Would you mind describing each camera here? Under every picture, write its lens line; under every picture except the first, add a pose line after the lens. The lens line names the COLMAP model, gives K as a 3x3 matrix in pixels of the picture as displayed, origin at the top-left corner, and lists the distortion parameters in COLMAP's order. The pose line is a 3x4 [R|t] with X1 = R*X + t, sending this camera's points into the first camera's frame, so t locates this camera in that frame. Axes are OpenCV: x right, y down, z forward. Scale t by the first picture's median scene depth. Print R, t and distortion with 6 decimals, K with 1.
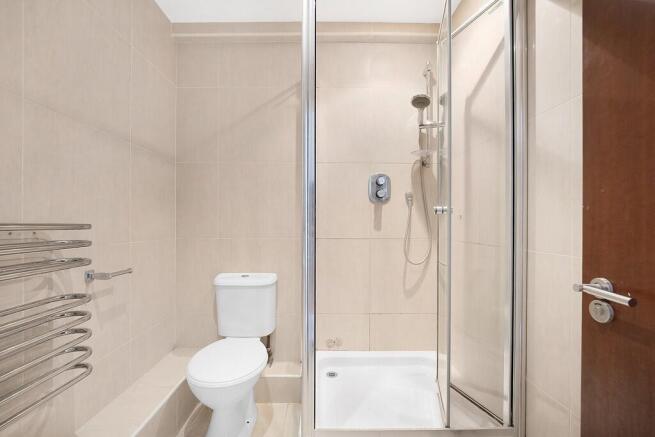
lens RADIAL K [[284.3, 0, 327.4], [0, 284.3, 220.5], [0, 0, 1]] dist [-0.003336, -0.000704]
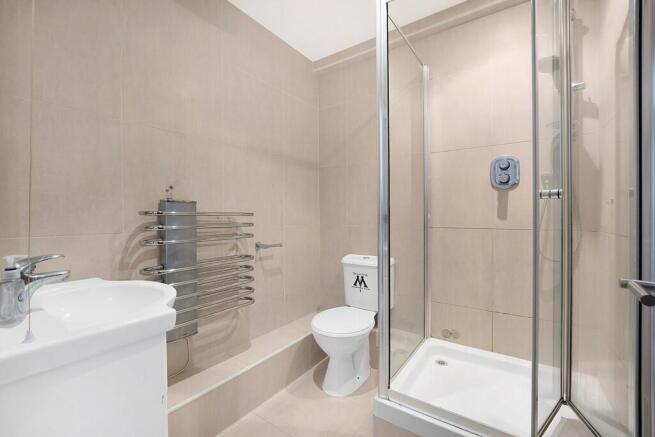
lens RADIAL K [[284.3, 0, 329.8], [0, 284.3, 217.5], [0, 0, 1]] dist [-0.003336, -0.000704]
pose [[0.818593, -0.002445, -0.574369, 0.360082], [0.006393, 0.999968, 0.004855, 0.029071], [0.574338, -0.007646, 0.818582, -0.061327]]
